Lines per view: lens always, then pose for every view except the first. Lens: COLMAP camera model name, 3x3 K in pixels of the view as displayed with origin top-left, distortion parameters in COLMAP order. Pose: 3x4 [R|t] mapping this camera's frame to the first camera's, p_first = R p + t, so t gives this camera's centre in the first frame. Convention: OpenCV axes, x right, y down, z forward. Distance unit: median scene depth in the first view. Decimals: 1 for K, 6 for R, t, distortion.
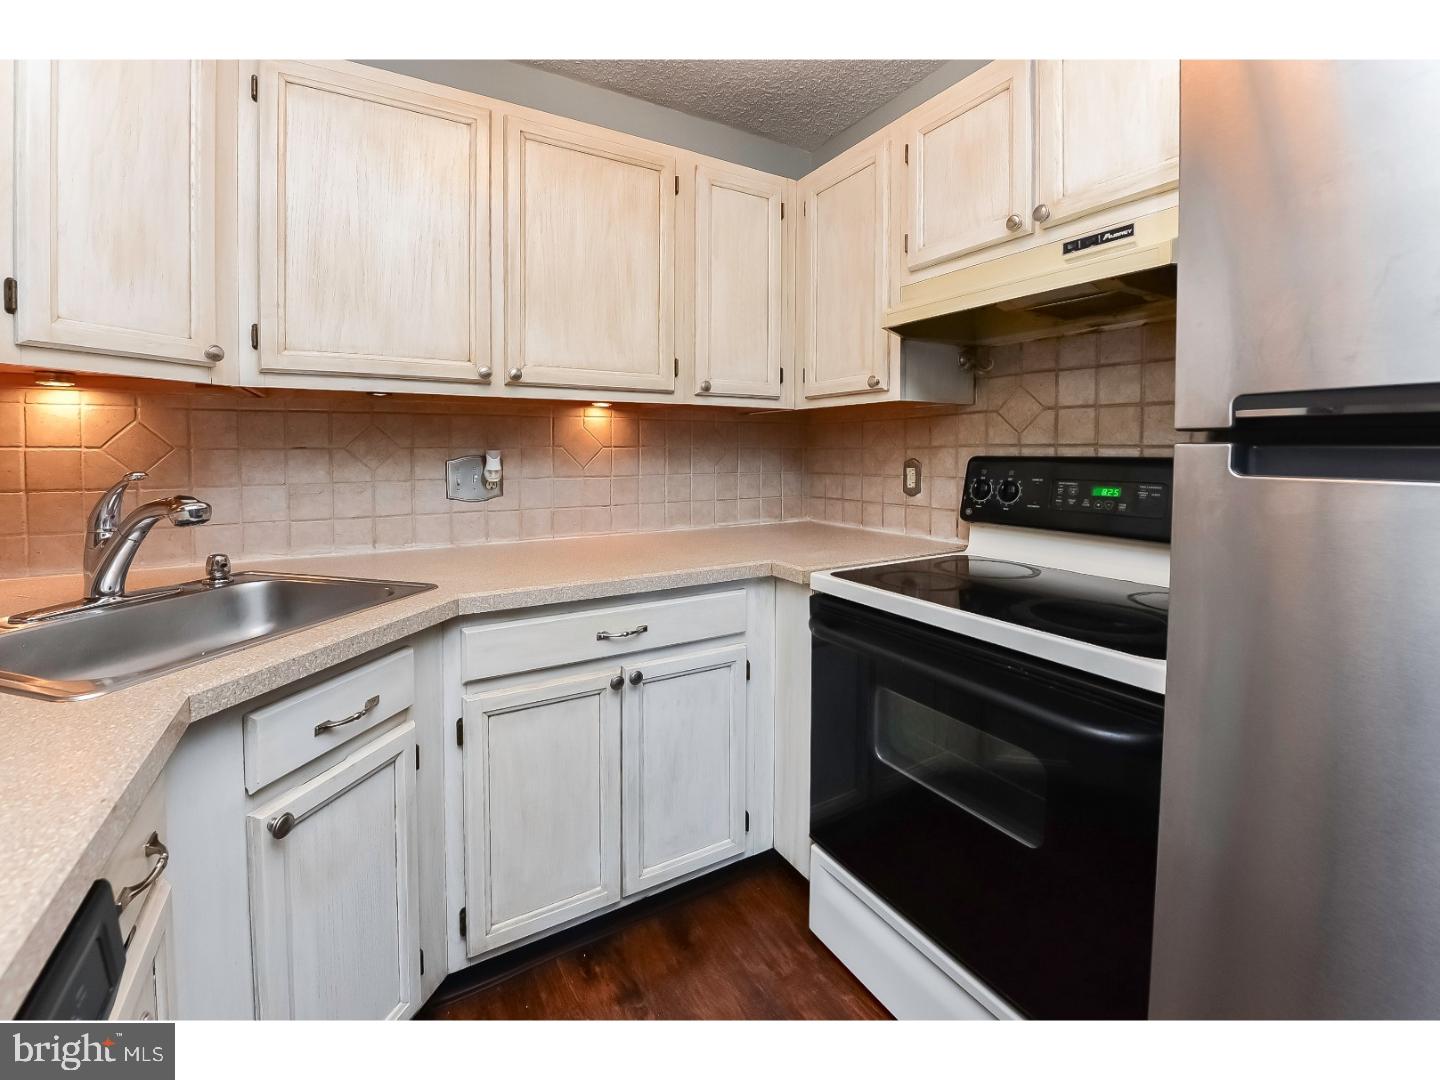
lens RADIAL K [[600.5, 0, 762.7], [0, 600.5, 463.1], [0, 0, 1]] dist [-0.016109, -0.000329]
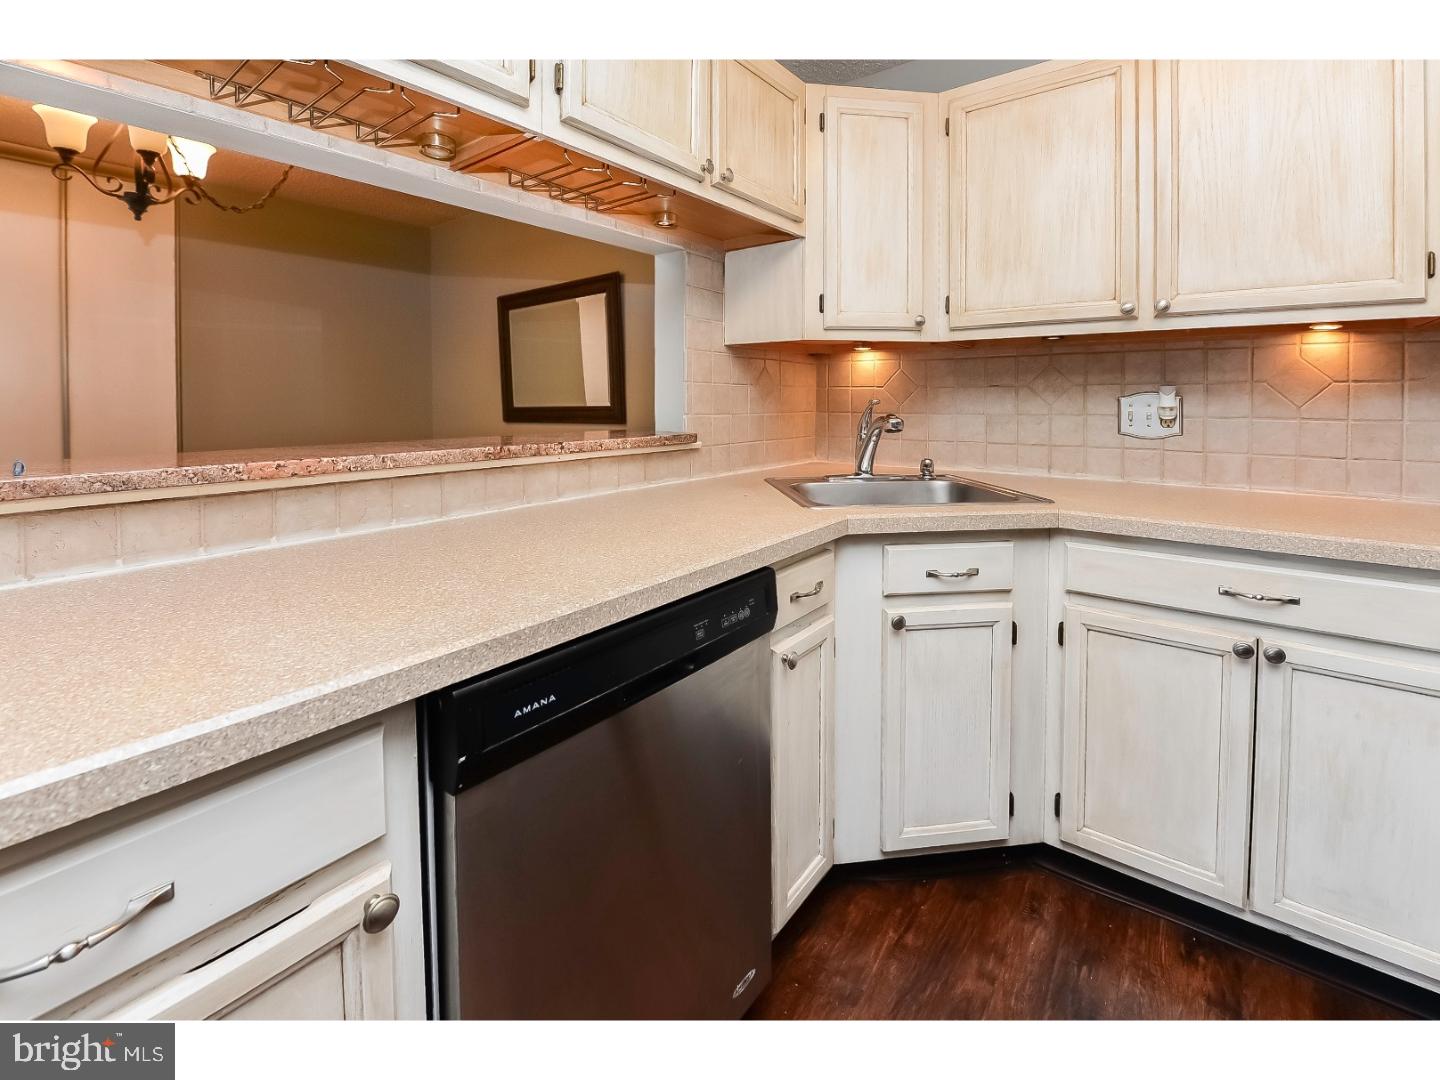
lens RADIAL K [[630.8, 0, 738.1], [0, 630.8, 396.4], [0, 0, 1]] dist [-0.014157, -0.000426]
pose [[0.382180, -0.001780, -0.924086, 0.252163], [-0.016521, 0.999825, -0.008759, 0.017663], [0.923940, 0.018614, 0.382084, -0.016835]]
